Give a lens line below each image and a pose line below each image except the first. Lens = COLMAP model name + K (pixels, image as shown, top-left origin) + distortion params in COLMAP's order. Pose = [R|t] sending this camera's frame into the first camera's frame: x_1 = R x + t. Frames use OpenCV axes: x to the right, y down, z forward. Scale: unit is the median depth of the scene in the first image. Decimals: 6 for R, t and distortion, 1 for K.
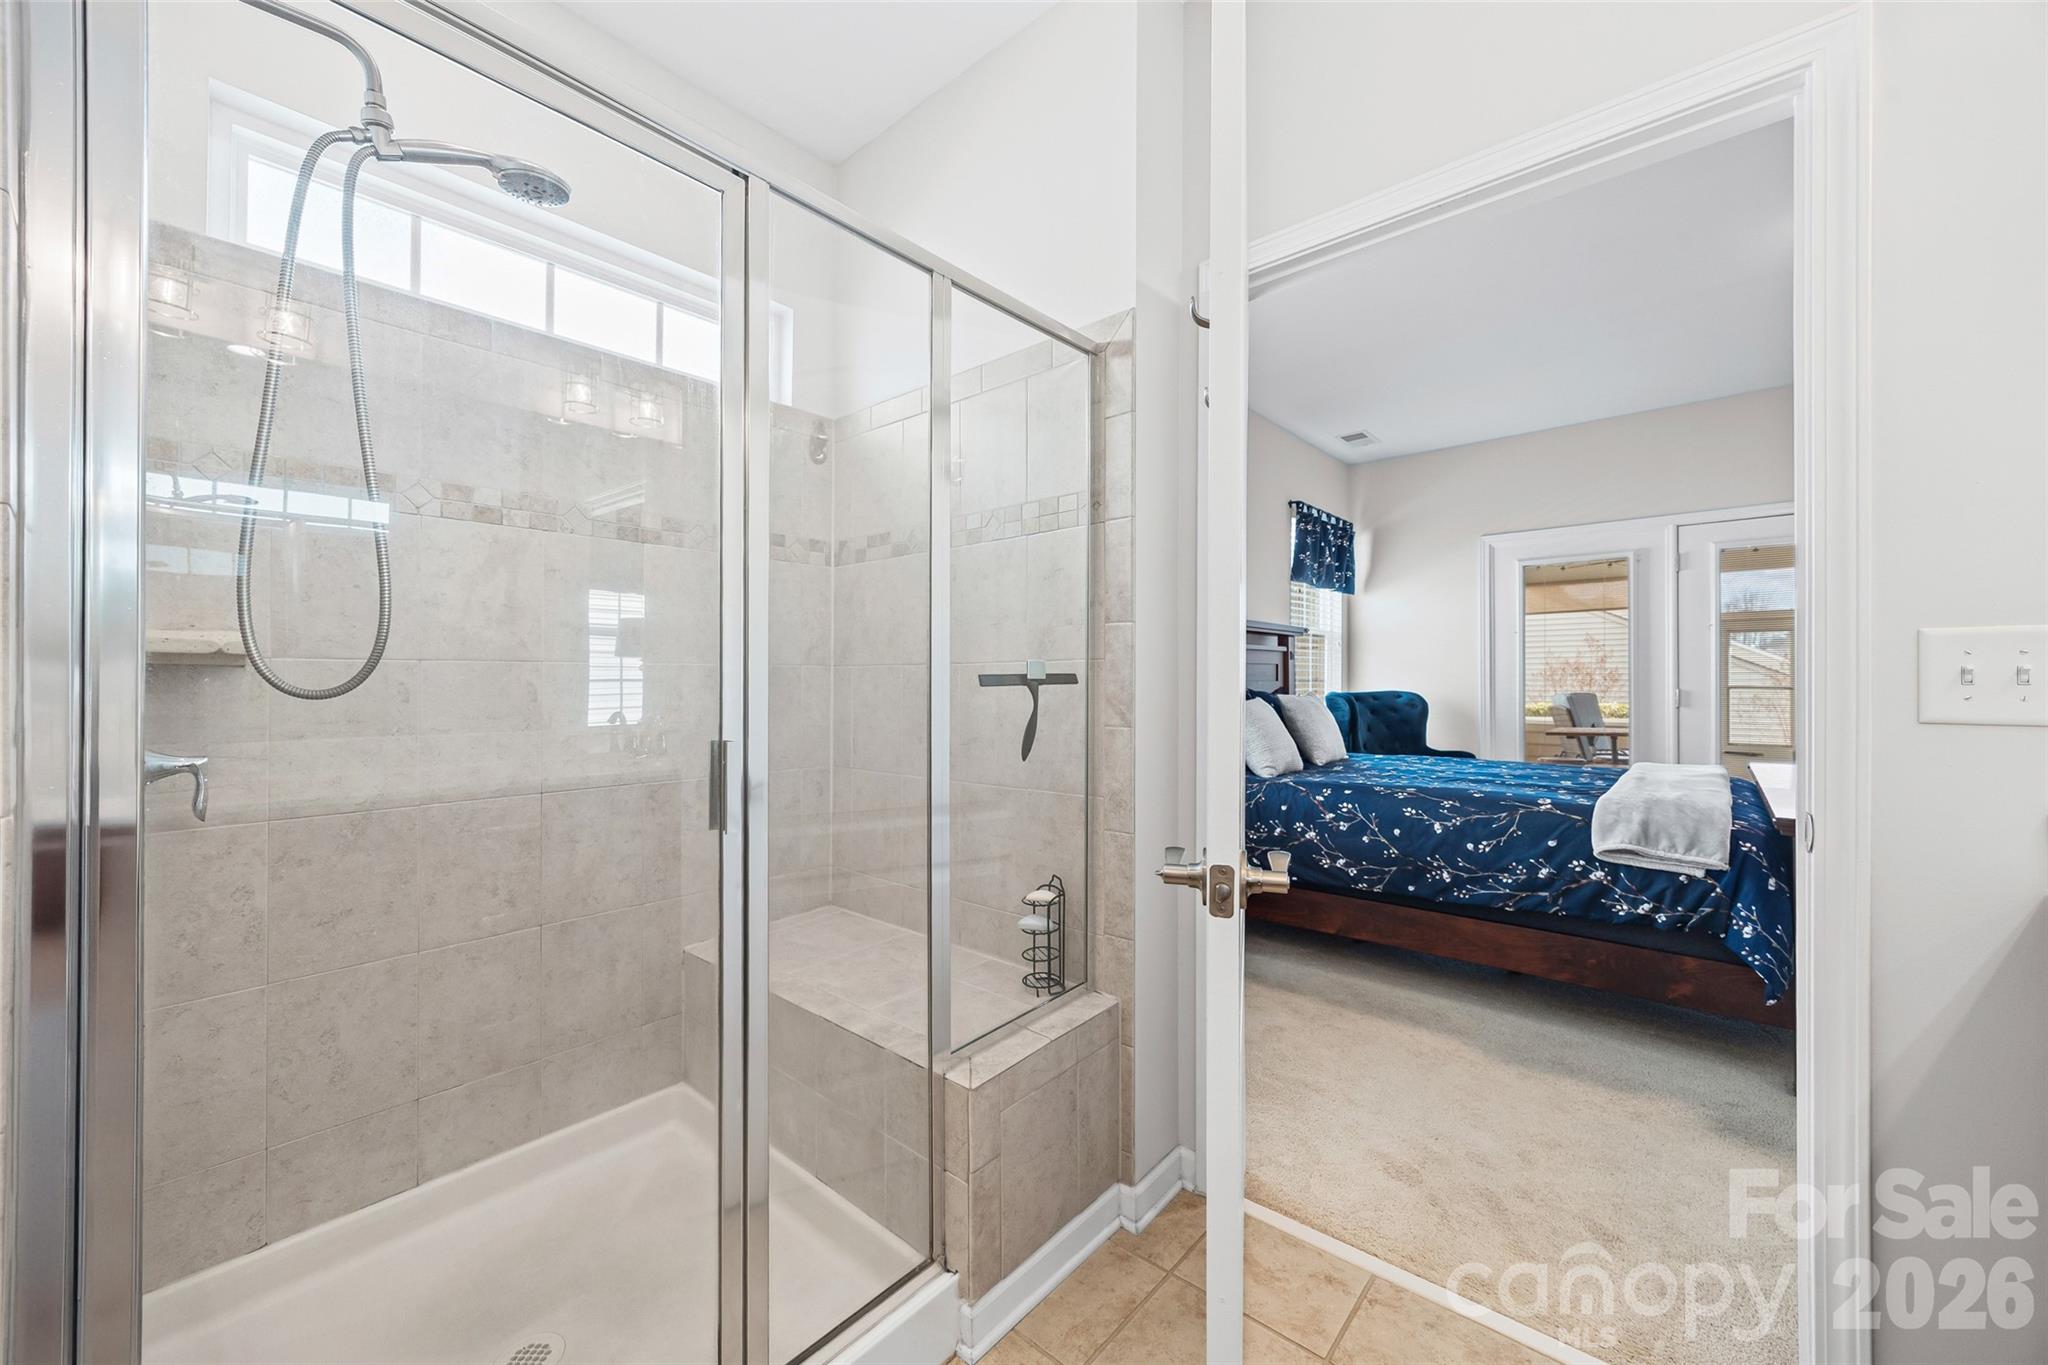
lens RADIAL K [[792.3, 0, 1027.9], [0, 792.3, 679.7], [0, 0, 1]] dist [-0.002531, 0.000440]
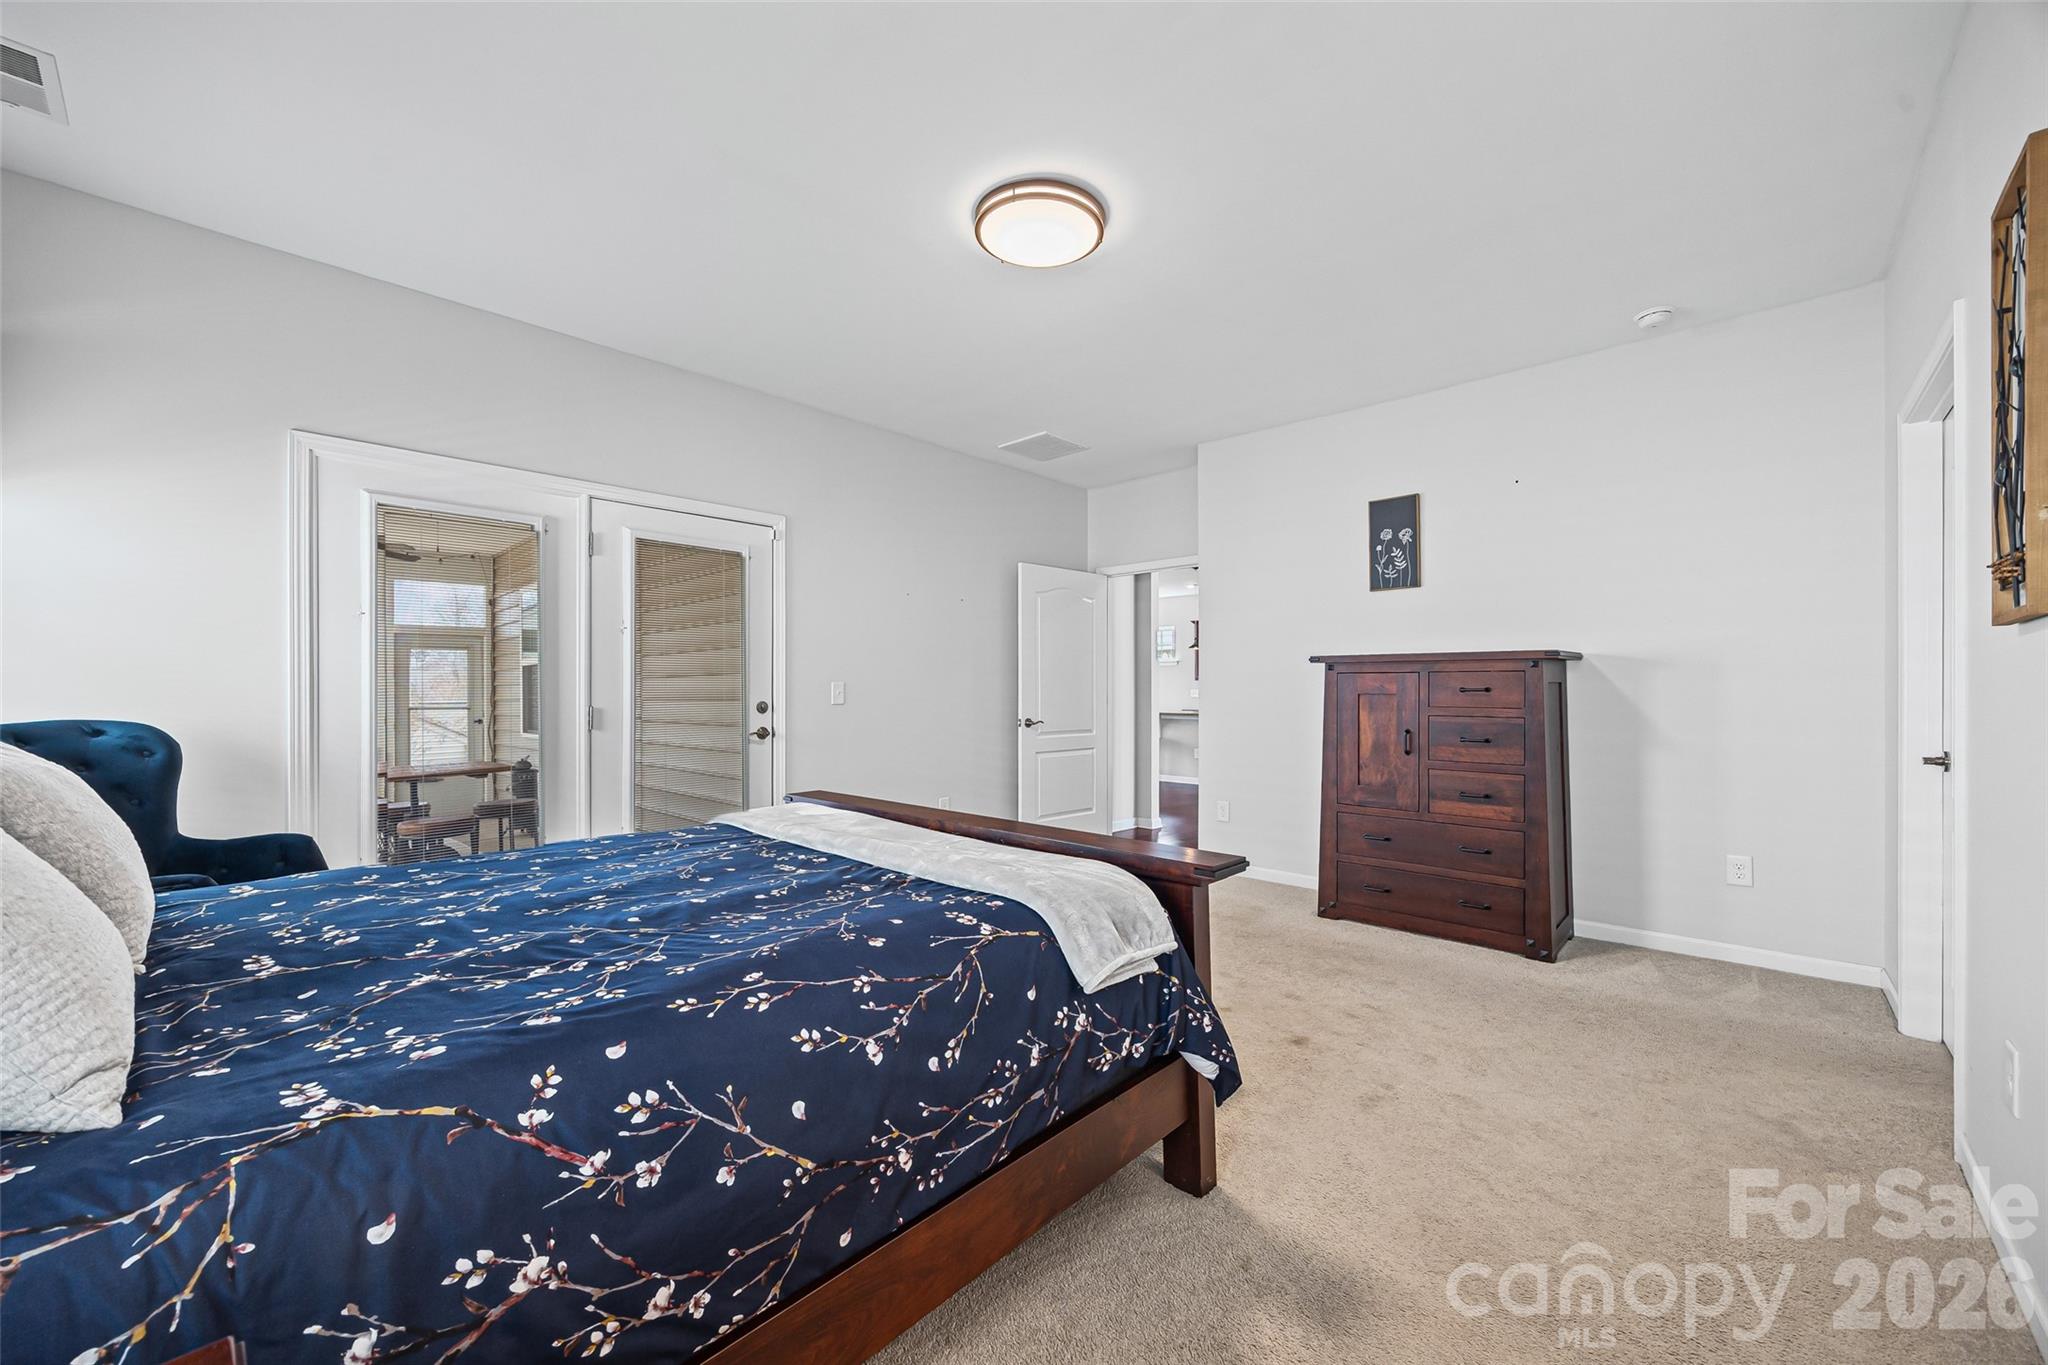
lens RADIAL K [[792.3, 0, 1032.2], [0, 792.3, 690.5], [0, 0, 1]] dist [-0.002531, 0.000440]
pose [[0.034535, 0.005214, 0.999390, 0.100691], [-0.001405, 0.999986, -0.005168, -0.001601], [-0.999403, -0.001226, 0.034542, 0.890529]]
